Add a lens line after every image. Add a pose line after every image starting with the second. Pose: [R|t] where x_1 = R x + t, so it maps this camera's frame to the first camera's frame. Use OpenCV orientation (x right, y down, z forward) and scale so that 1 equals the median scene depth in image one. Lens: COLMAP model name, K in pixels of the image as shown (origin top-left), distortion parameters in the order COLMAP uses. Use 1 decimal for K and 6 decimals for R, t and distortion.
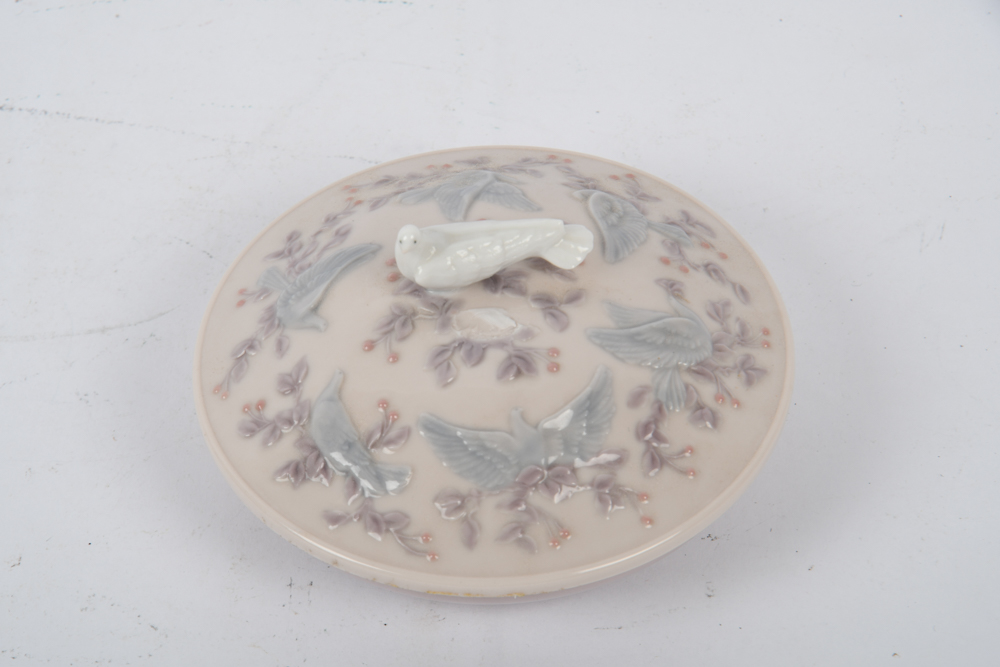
lens RADIAL K [[2818.1, 0, 500.0], [0, 2818.1, 333.5], [0, 0, 1]] dist [0.462859, 0.427435]
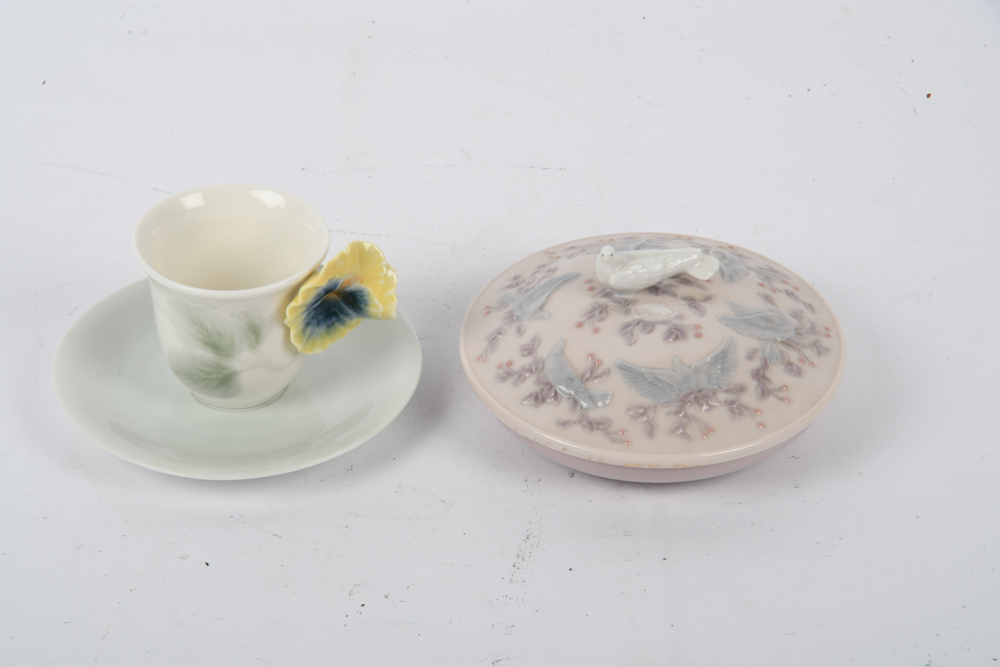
lens RADIAL K [[2818.1, 0, 500.0], [0, 2818.1, 333.5], [0, 0, 1]] dist [0.462859, 0.427435]
pose [[0.999132, 0.009759, 0.040490, -0.154890], [-0.002140, 0.982905, -0.184102, 0.300339], [-0.041594, 0.183855, 0.982073, -0.548401]]
